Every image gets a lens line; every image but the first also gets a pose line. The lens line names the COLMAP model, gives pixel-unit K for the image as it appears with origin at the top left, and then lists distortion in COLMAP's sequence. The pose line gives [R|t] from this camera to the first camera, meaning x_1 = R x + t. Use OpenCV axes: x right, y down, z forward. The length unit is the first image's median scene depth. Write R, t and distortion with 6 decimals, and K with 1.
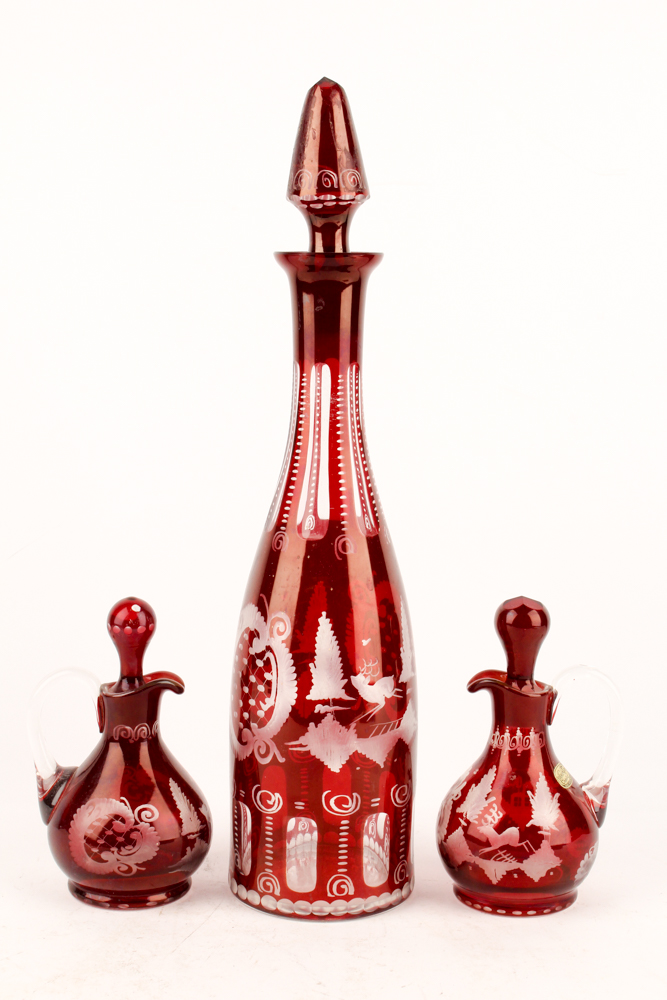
lens RADIAL K [[1688.6, 0, 341.8], [0, 1688.6, 496.2], [0, 0, 1]] dist [0.035533, 0.000000]
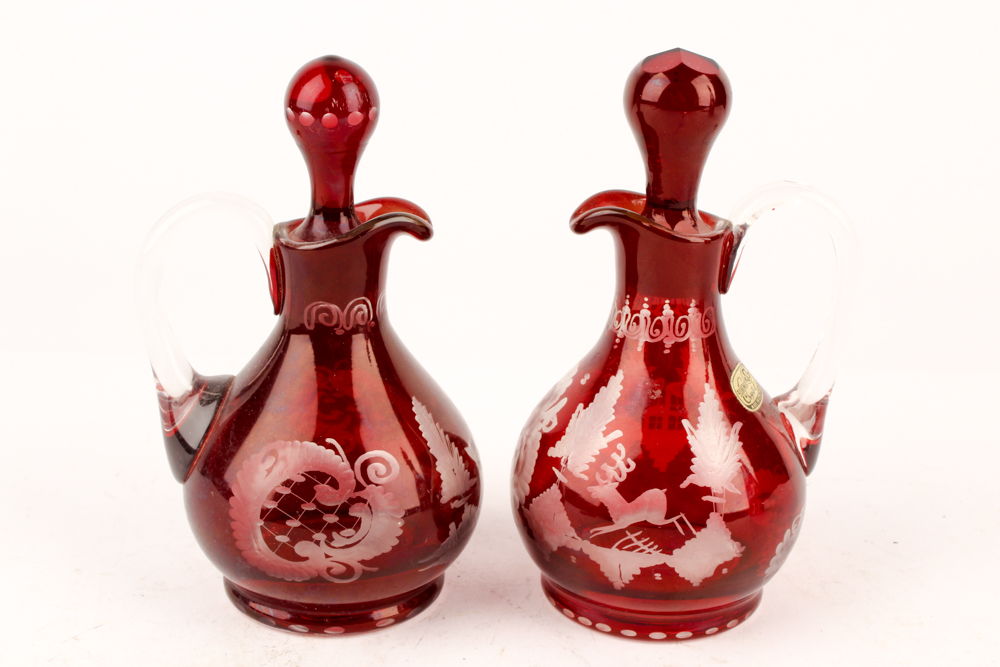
lens RADIAL K [[1618.4, 0, 494.8], [0, 1618.4, 327.1], [0, 0, 1]] dist [0.027489, 0.000000]
pose [[0.999508, -0.003974, 0.031118, 0.035053], [-0.001714, 0.983545, 0.180653, 0.053925], [-0.031324, -0.180618, 0.983054, 0.502915]]
